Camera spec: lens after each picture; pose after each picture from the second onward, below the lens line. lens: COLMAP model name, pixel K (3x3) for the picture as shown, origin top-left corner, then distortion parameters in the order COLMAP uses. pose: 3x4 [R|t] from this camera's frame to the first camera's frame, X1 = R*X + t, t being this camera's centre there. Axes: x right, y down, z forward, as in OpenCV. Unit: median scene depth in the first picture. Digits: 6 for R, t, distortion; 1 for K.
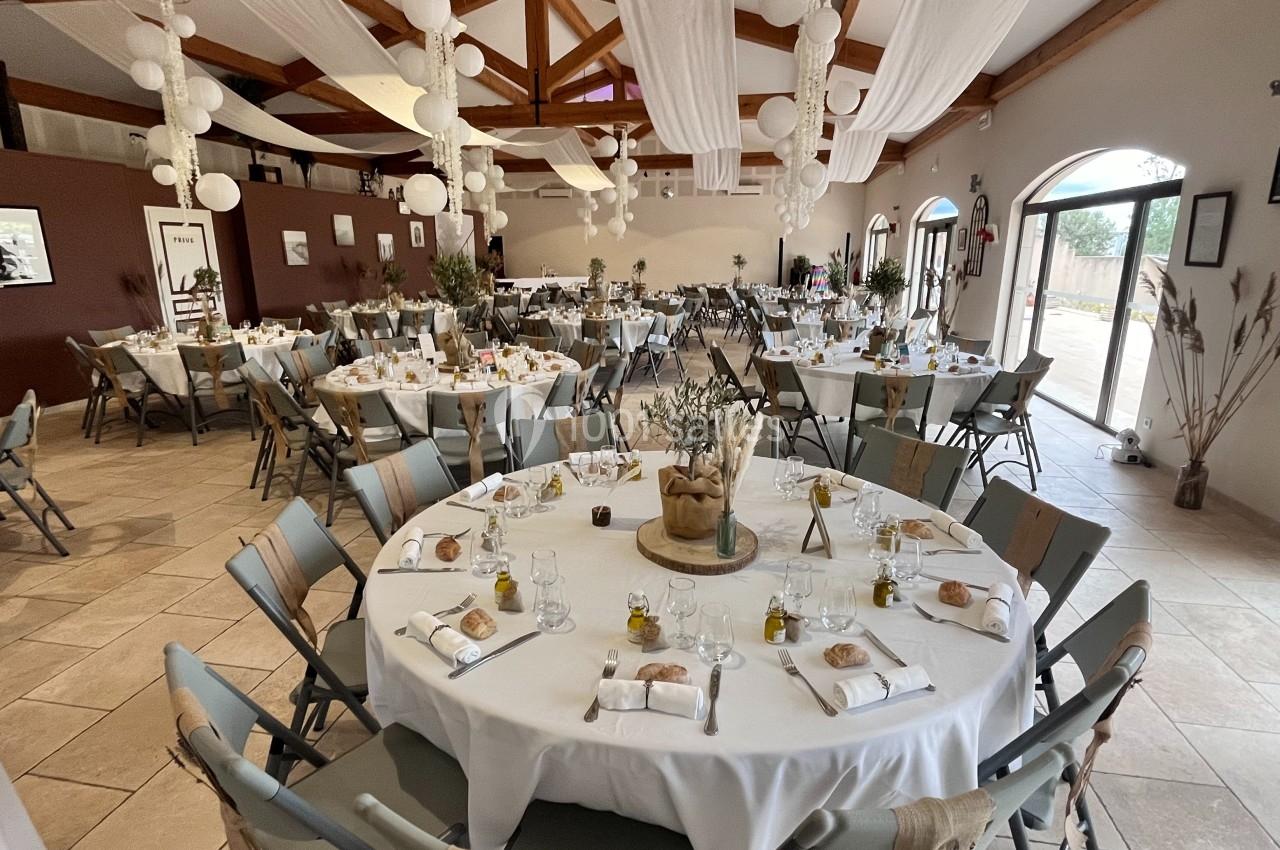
lens RADIAL K [[674.9, 0, 629.1], [0, 674.9, 425.5], [0, 0, 1]] dist [0.002008, 0.001224]
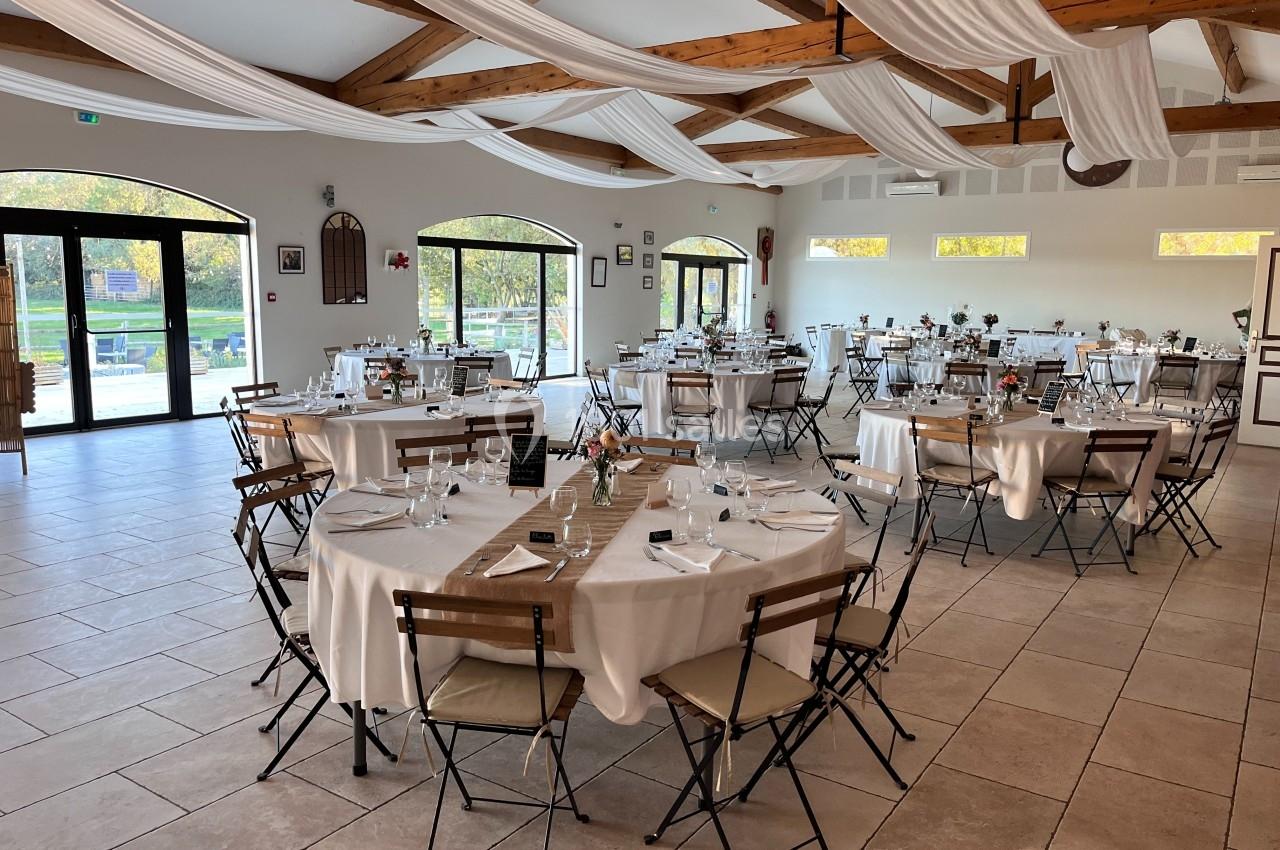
lens RADIAL K [[970.8, 0, 638.8], [0, 970.8, 432.8], [0, 0, 1]] dist [0.064392, -0.089811]
pose [[-0.916806, -0.071157, 0.392943, -0.314780], [0.088865, 0.922969, 0.374476, -0.476246], [-0.389320, 0.378240, -0.839859, 1.855940]]
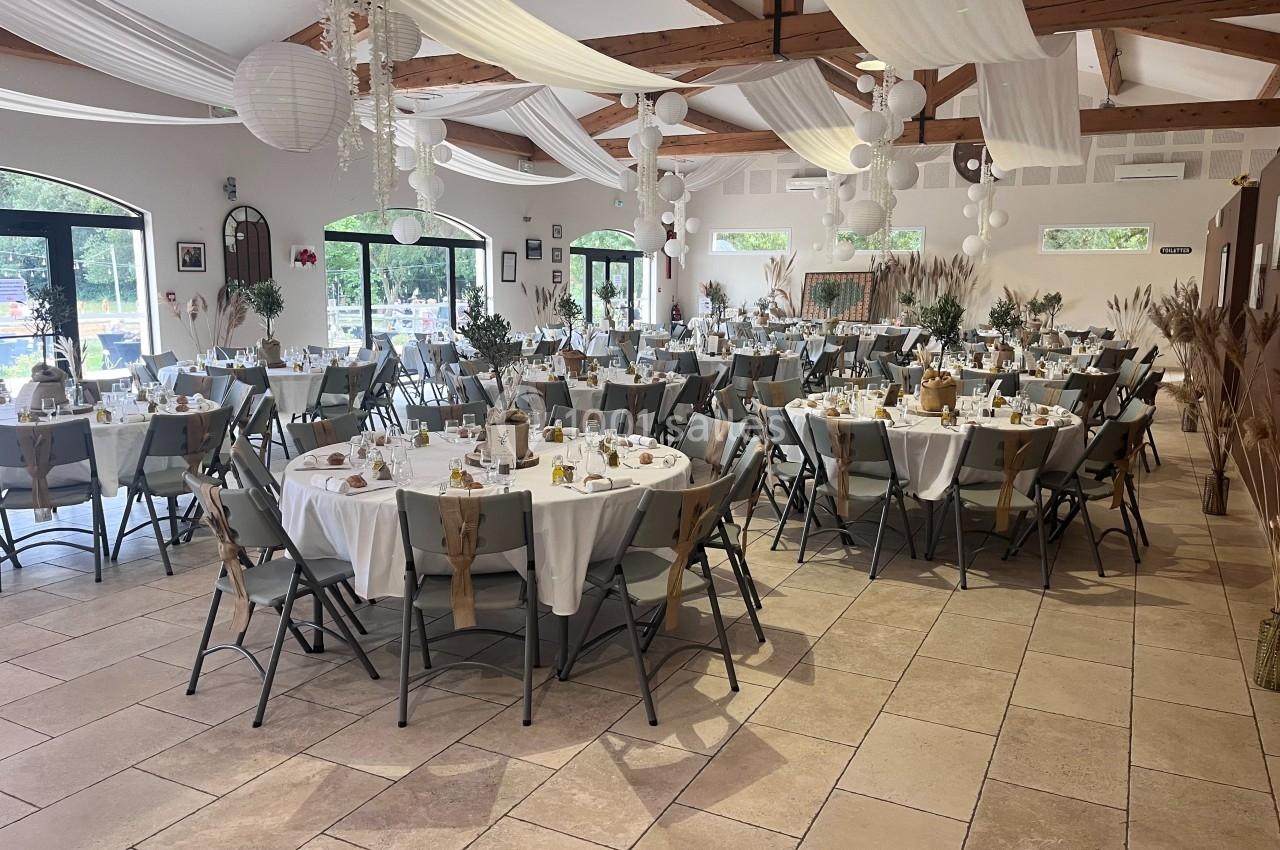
lens RADIAL K [[972.7, 0, 640.0], [0, 972.7, 425.0], [0, 0, 1]] dist [0.064710, -0.096438]
pose [[-0.958647, -0.051104, 0.279971, -0.262704], [0.063450, 0.920607, 0.385302, -0.483957], [-0.277434, 0.387133, -0.879294, 1.858506]]
